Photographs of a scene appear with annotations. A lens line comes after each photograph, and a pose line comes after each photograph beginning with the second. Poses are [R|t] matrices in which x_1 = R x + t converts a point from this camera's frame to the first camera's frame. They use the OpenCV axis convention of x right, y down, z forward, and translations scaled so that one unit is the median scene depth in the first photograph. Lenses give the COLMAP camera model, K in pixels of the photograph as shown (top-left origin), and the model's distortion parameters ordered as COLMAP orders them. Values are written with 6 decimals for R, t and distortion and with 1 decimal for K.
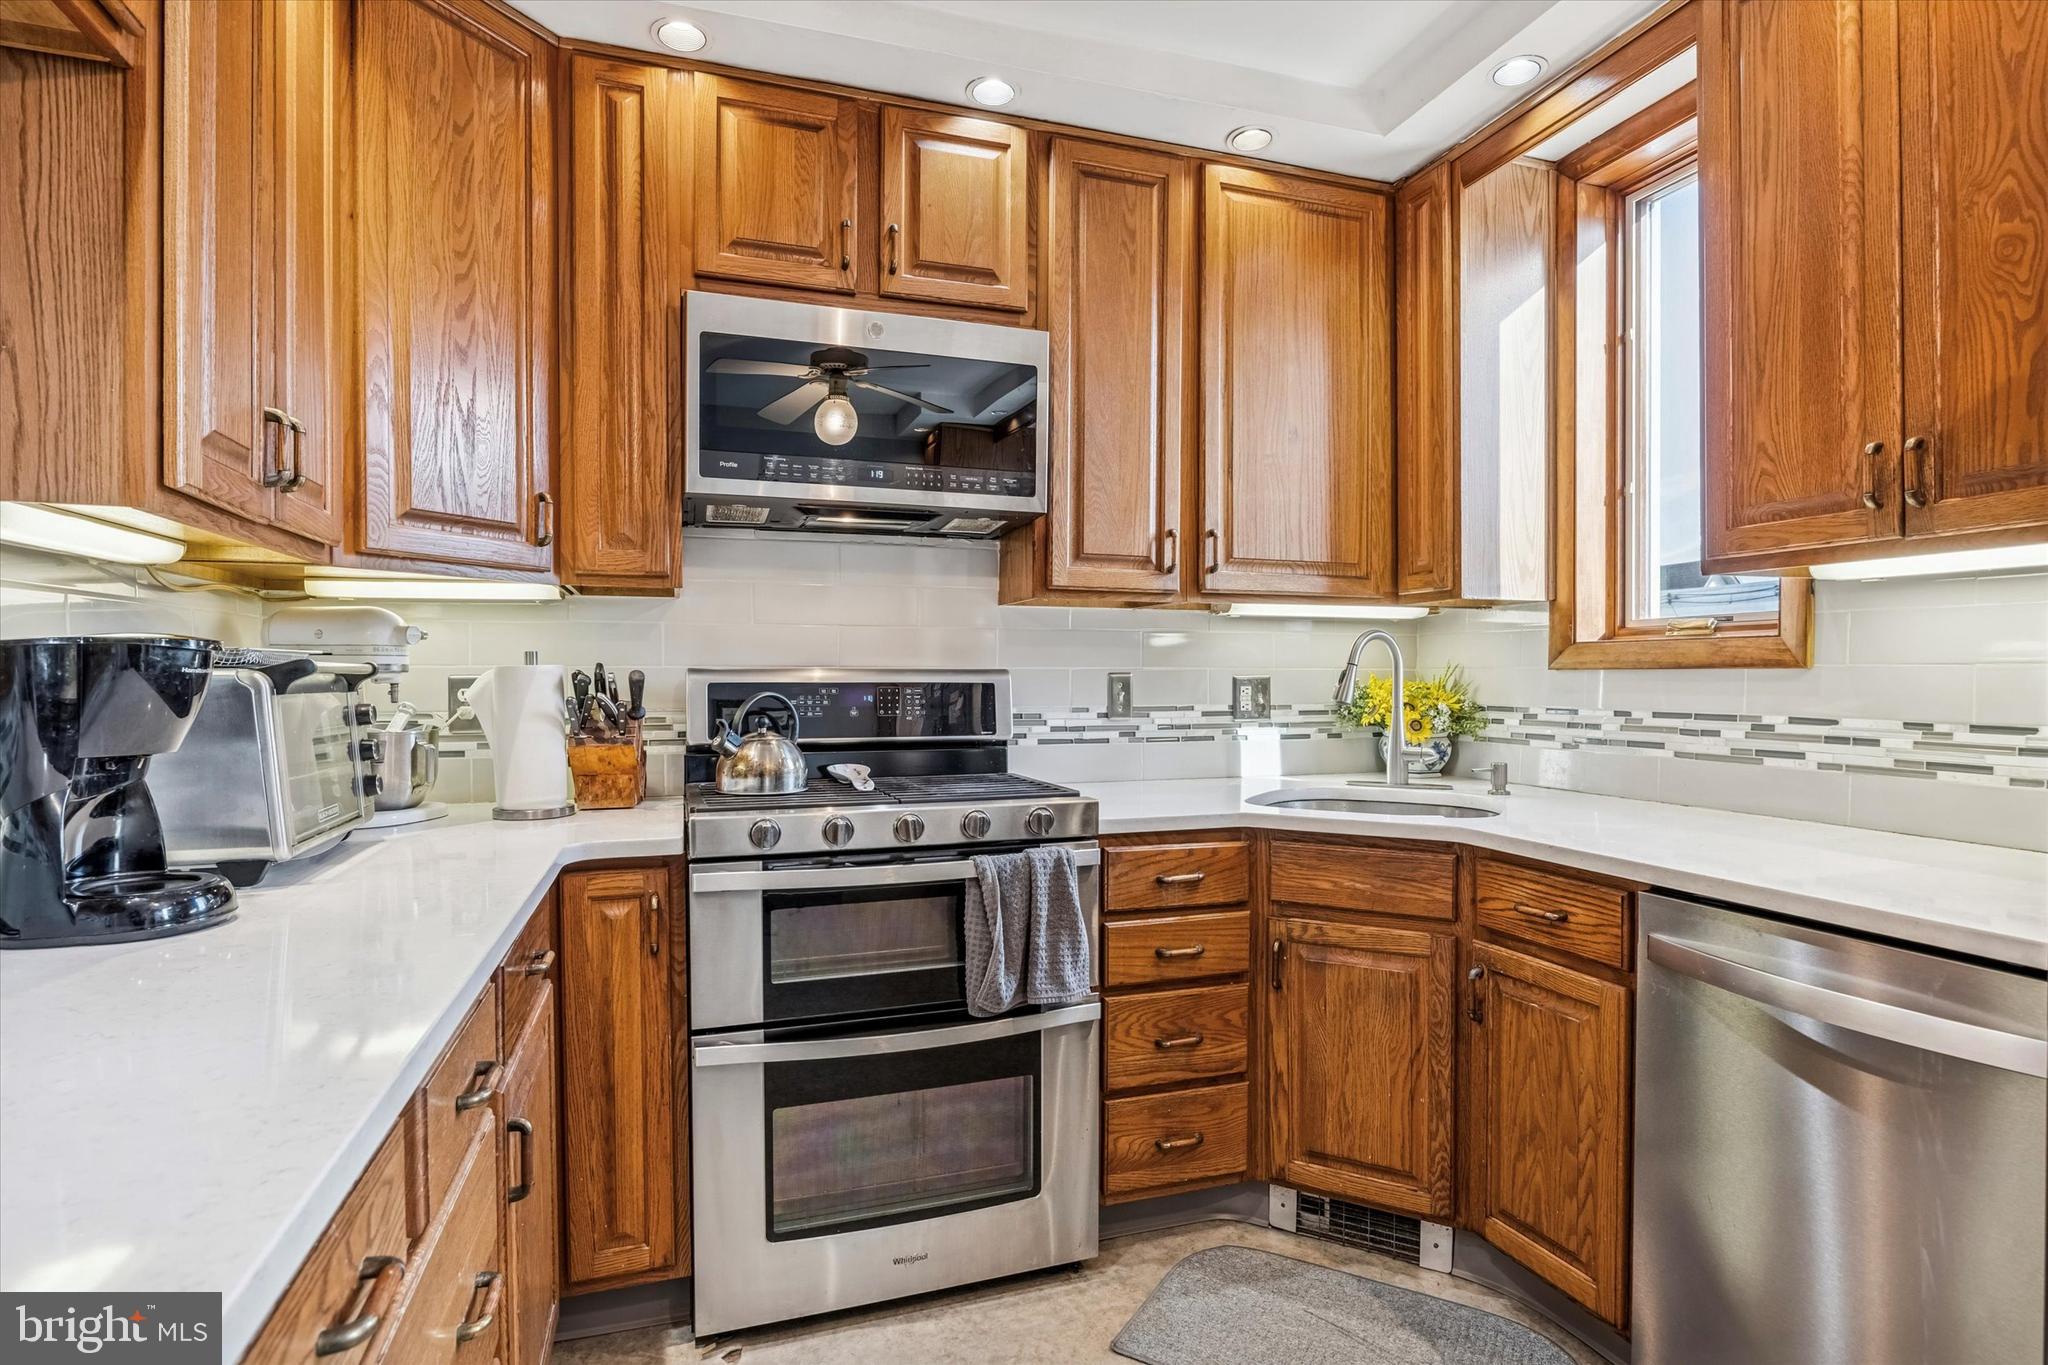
lens RADIAL K [[1061.5, 0, 1028.2], [0, 1061.5, 688.4], [0, 0, 1]] dist [-0.011584, -0.000205]
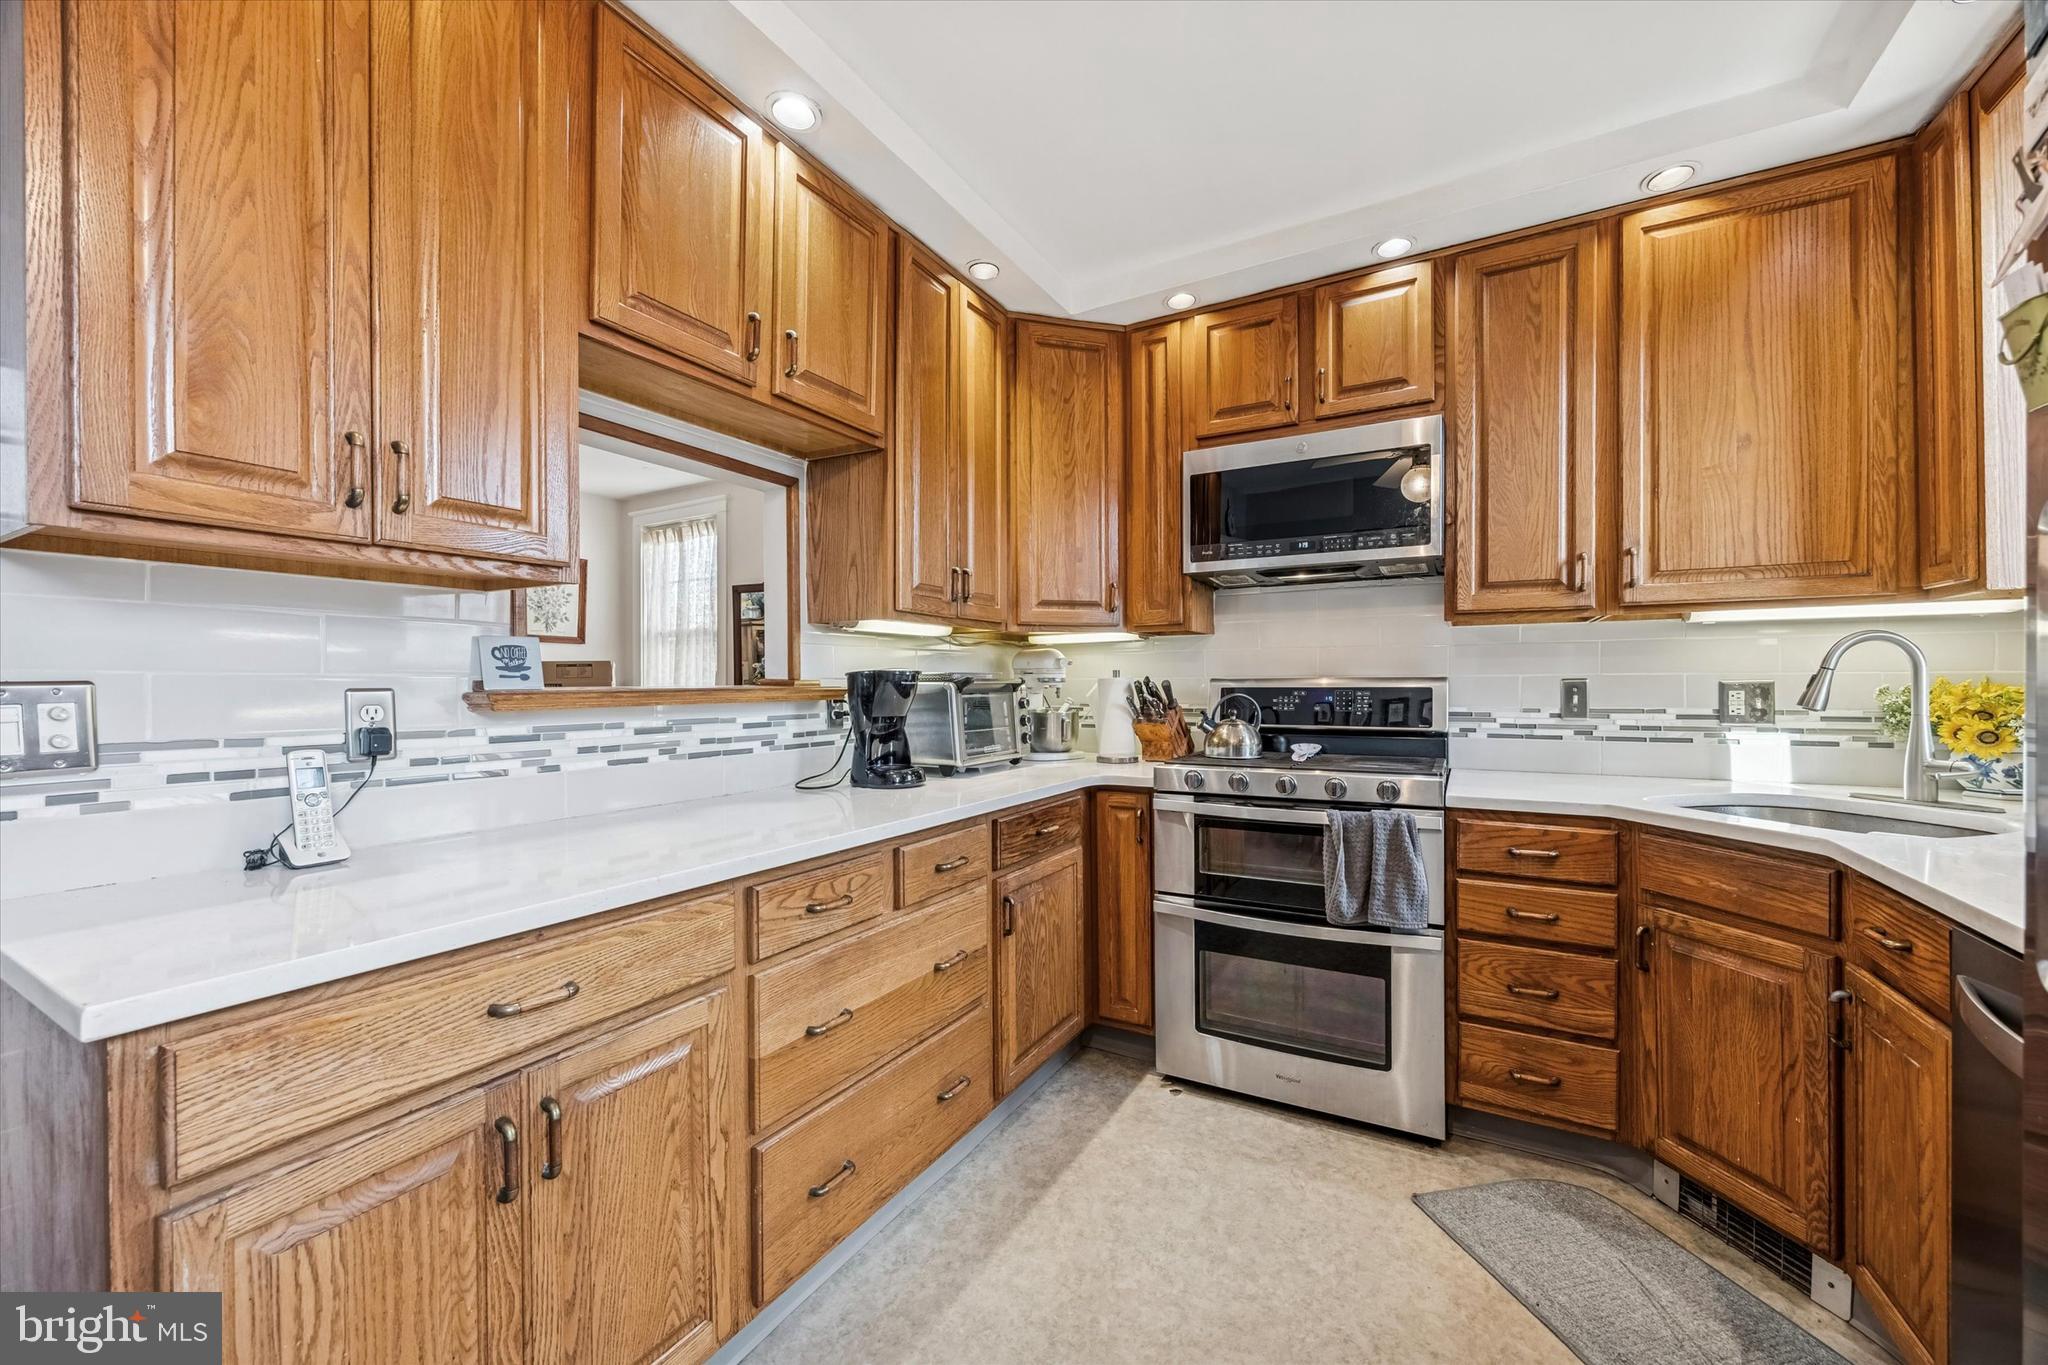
lens RADIAL K [[792.2, 0, 1018.1], [0, 792.2, 678.4], [0, 0, 1]] dist [-0.001485, 0.000046]
pose [[0.660933, -0.008137, -0.750401, 0.423088], [-0.003255, 0.999901, -0.013709, -0.001768], [0.750438, 0.011504, 0.660841, -0.016059]]
